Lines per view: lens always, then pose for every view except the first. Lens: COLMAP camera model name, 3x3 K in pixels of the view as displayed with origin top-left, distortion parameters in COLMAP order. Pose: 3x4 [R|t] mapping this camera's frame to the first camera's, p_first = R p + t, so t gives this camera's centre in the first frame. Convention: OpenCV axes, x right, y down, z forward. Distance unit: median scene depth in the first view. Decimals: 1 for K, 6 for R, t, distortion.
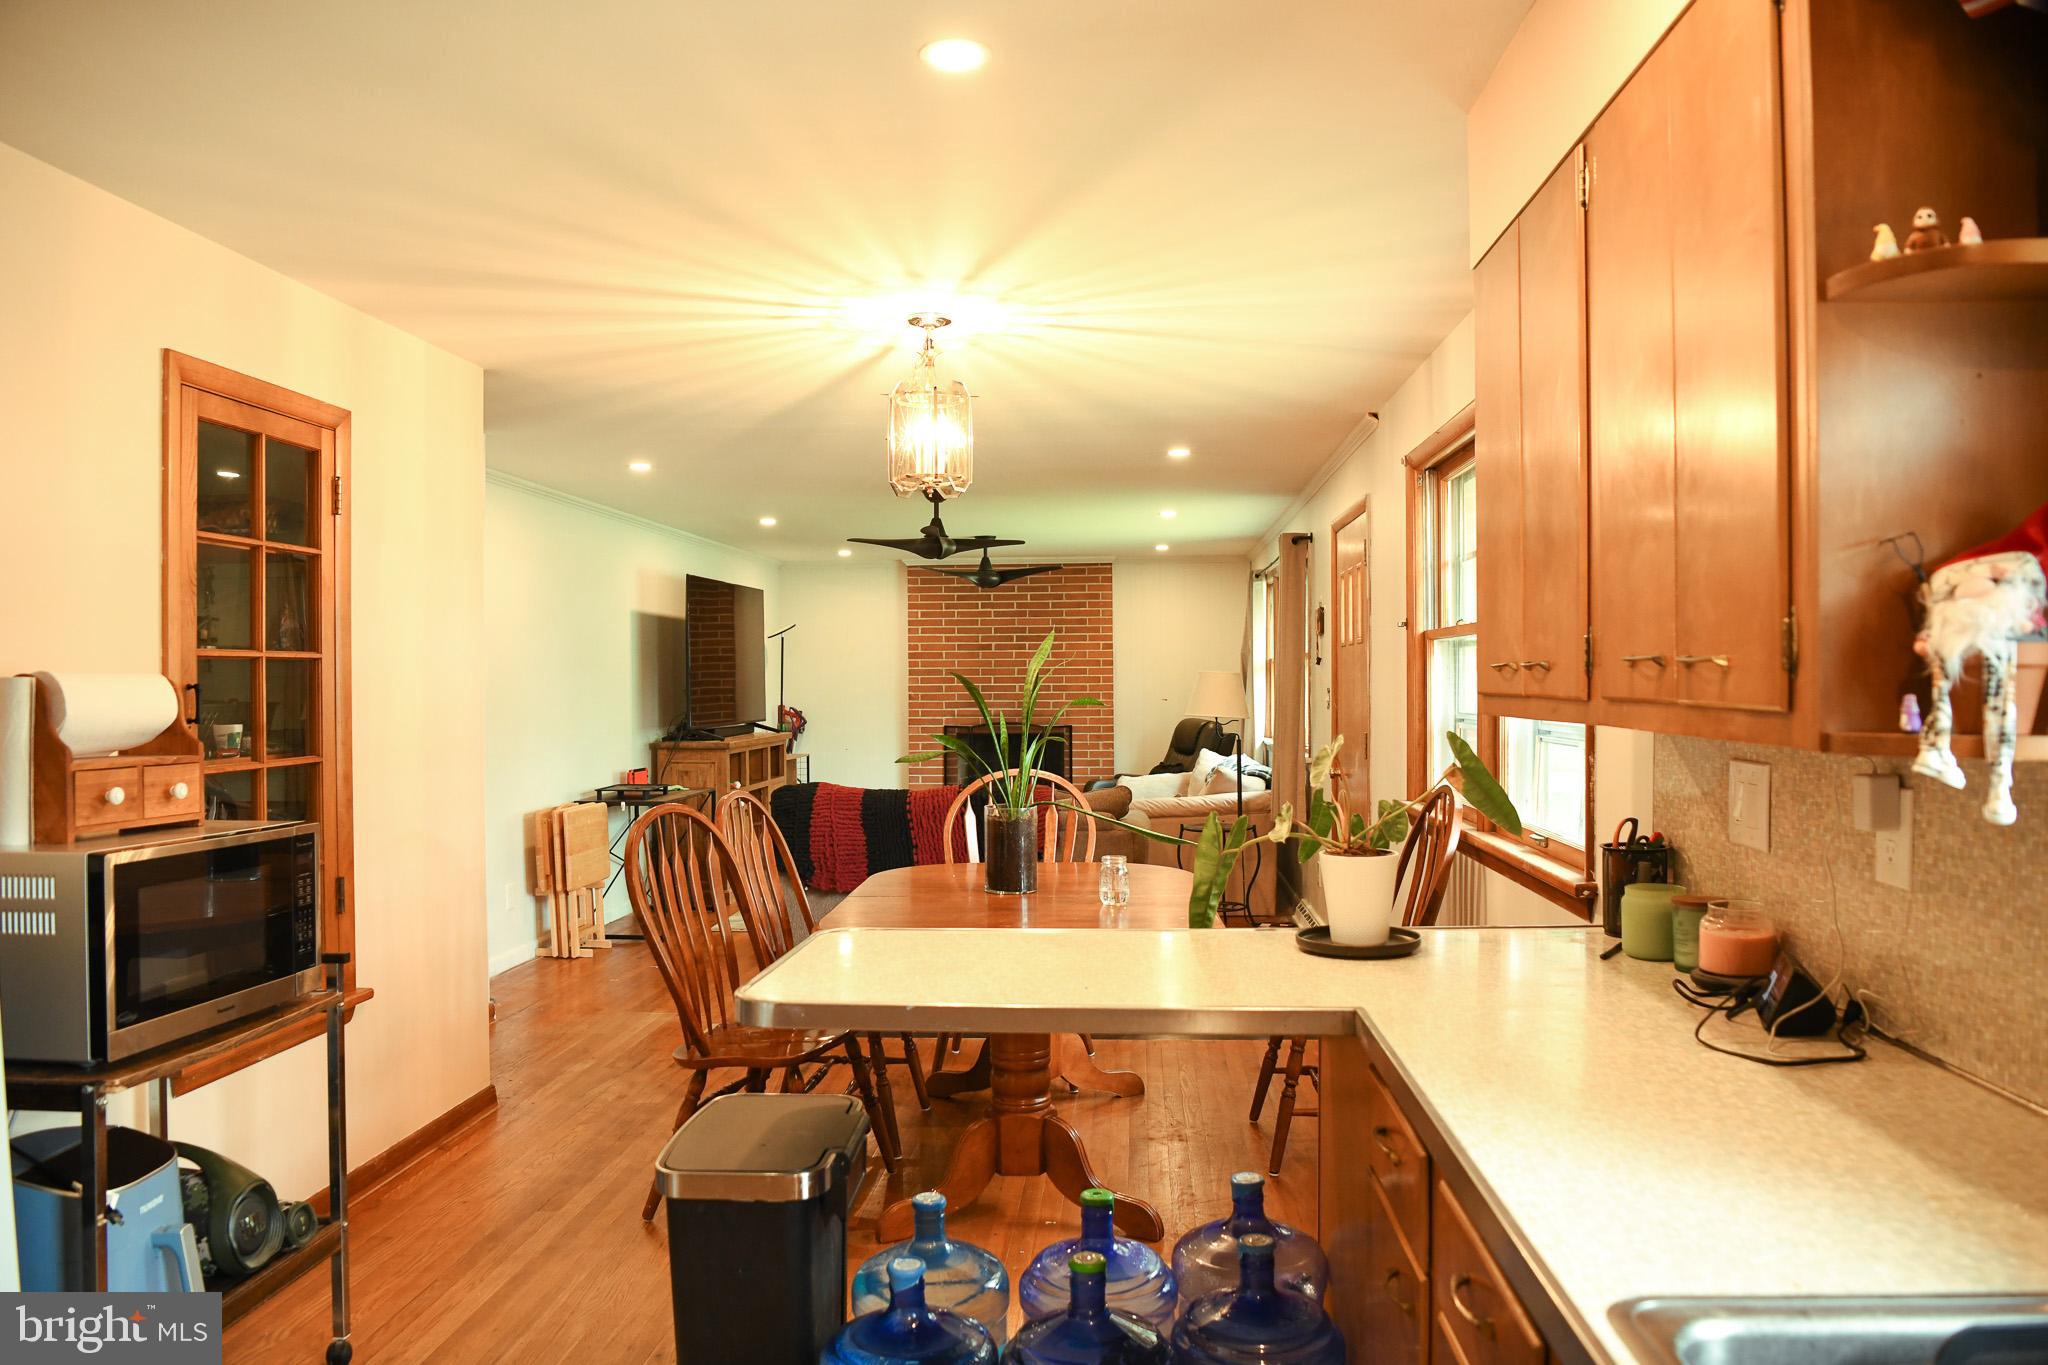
lens RADIAL K [[1455.1, 0, 1026.6], [0, 1455.1, 688.5], [0, 0, 1]] dist [-0.079605, 0.019809]
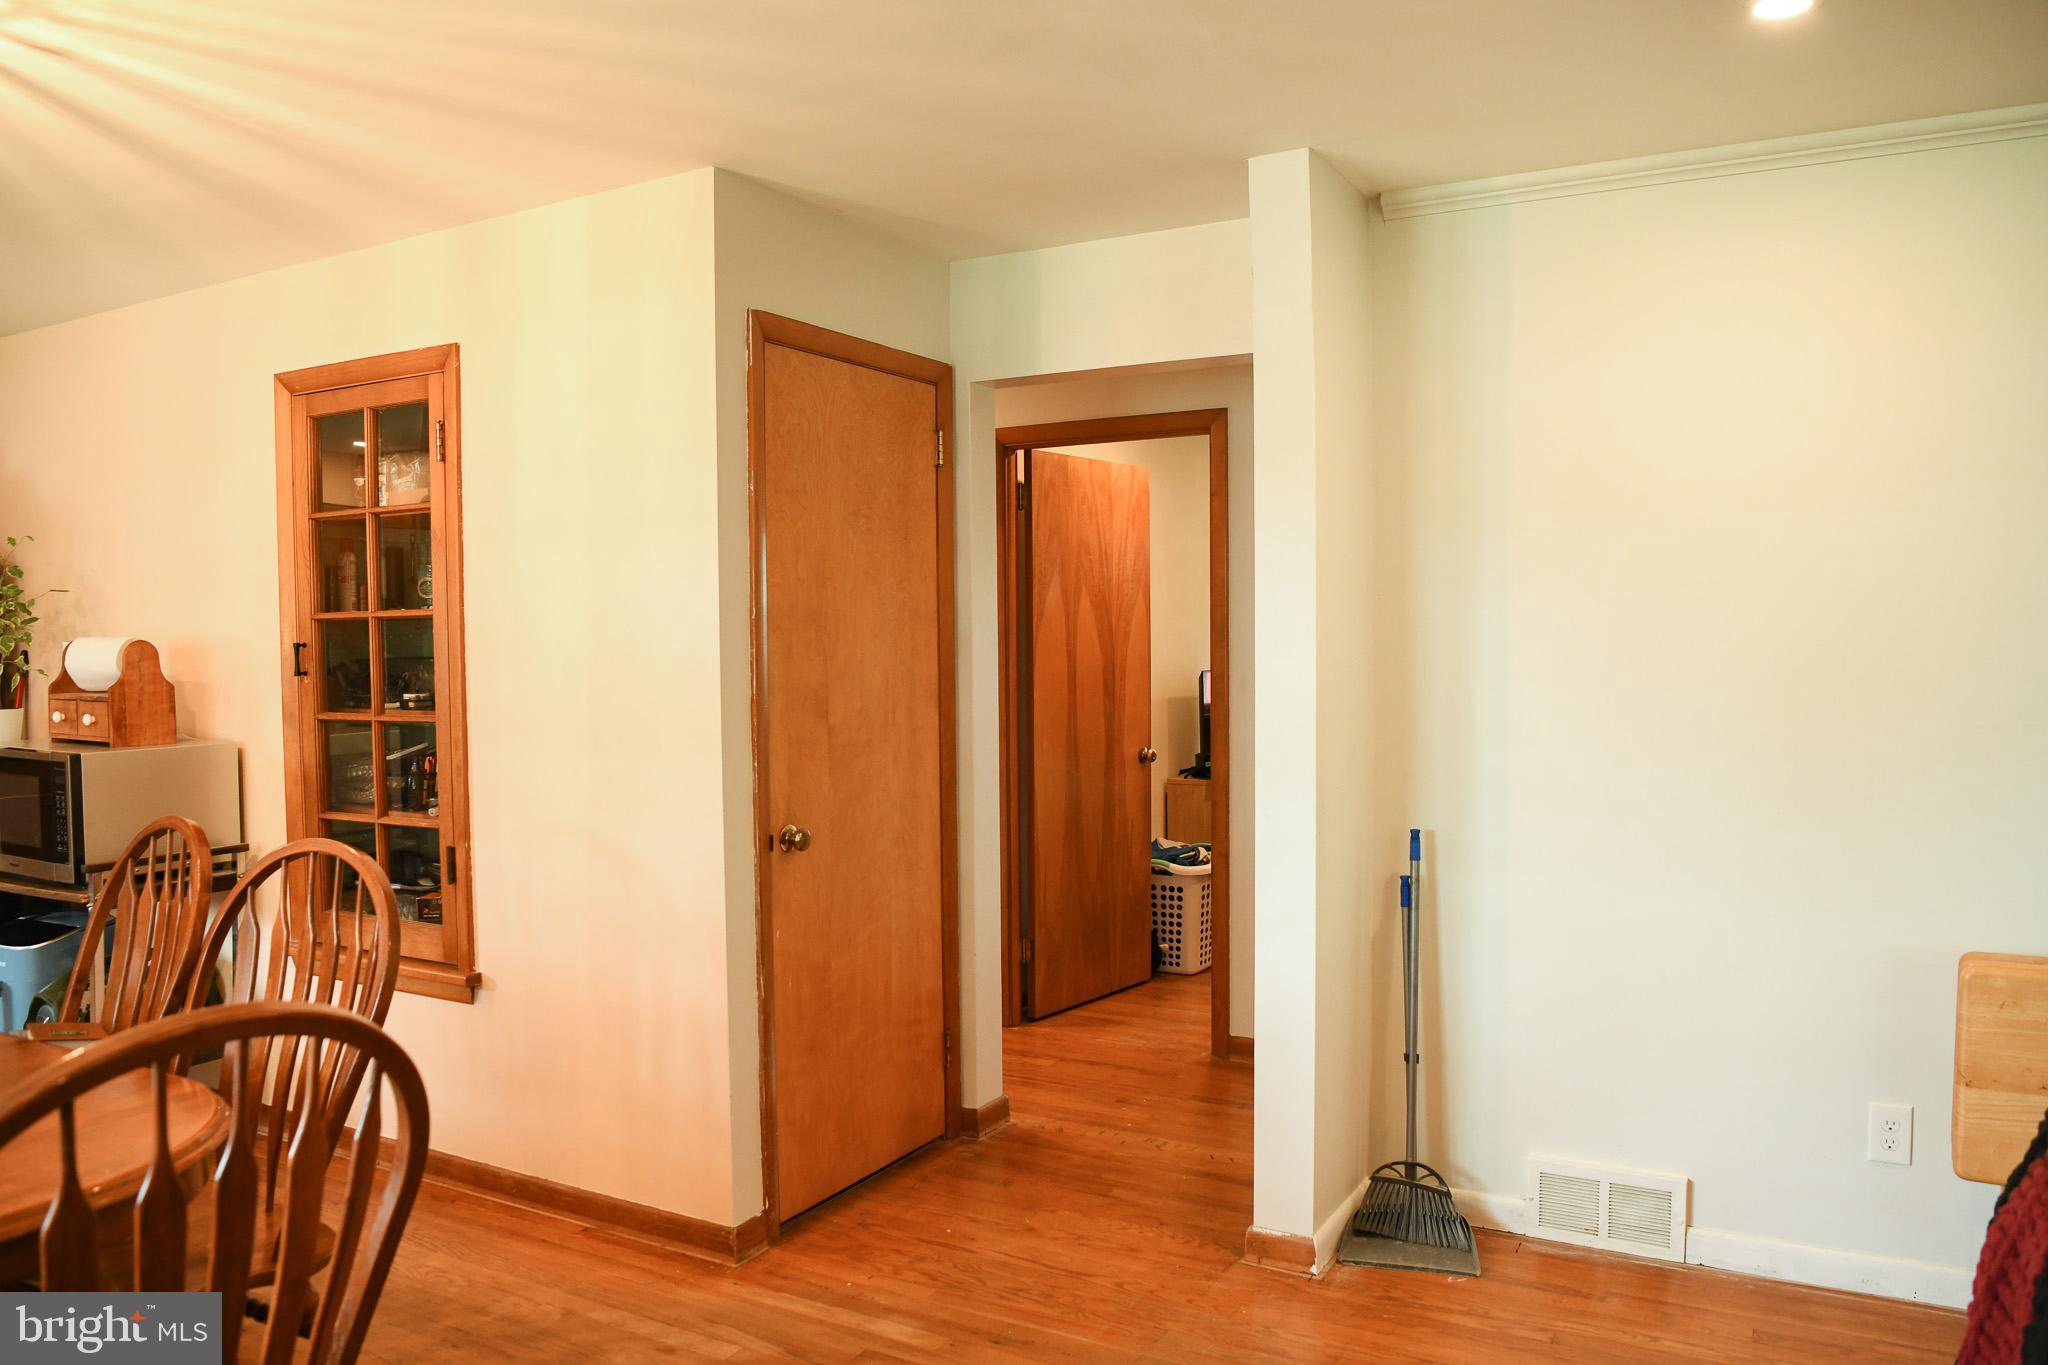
lens RADIAL K [[1455.1, 0, 1027.5], [0, 1455.1, 700.5], [0, 0, 1]] dist [-0.079605, 0.019809]
pose [[-0.428813, 0.045869, -0.902228, 0.206793], [0.009474, 0.998884, 0.046280, -0.004131], [0.903344, 0.011297, -0.428769, 1.735966]]
